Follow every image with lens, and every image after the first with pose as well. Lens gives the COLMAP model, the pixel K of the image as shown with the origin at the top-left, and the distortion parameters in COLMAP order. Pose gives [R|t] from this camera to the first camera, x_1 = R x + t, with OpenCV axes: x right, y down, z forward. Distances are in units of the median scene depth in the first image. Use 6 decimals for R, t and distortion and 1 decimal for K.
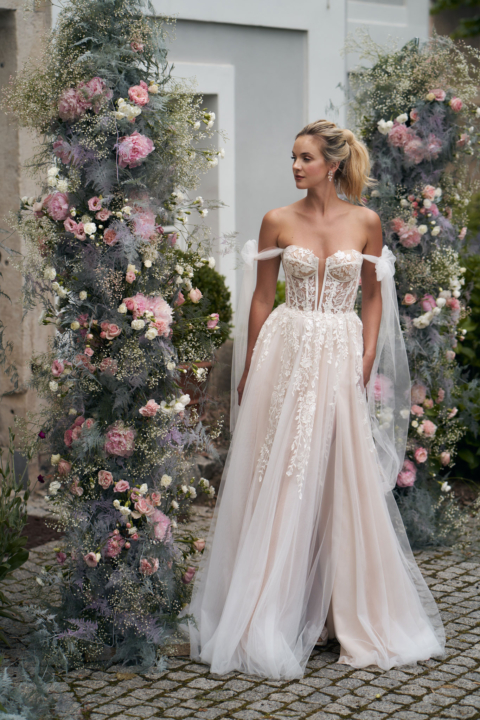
lens RADIAL K [[1770.4, 0, 205.1], [0, 1770.4, 384.7], [0, 0, 1]] dist [0.136630, 0.136503]
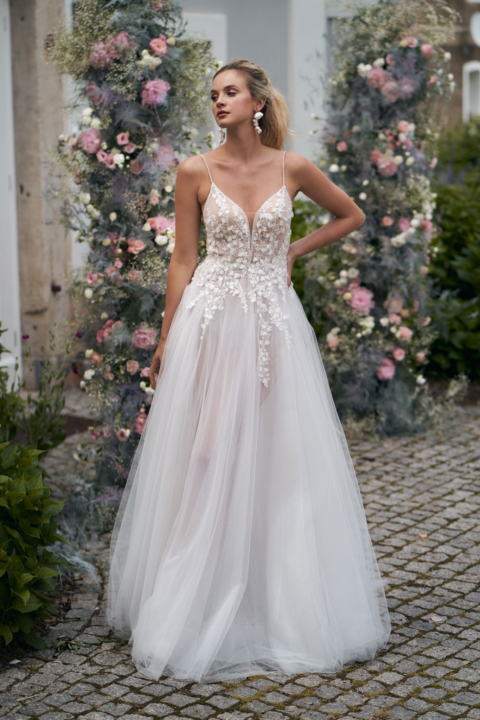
lens RADIAL K [[1830.6, 0, 240.0], [0, 1830.6, 360.0], [0, 0, 1]] dist [0.117502, -0.294926]
pose [[0.999340, -0.012264, 0.034205, -0.021588], [0.011705, 0.999795, 0.016500, 0.020804], [-0.034400, -0.016089, 0.999279, -0.180345]]
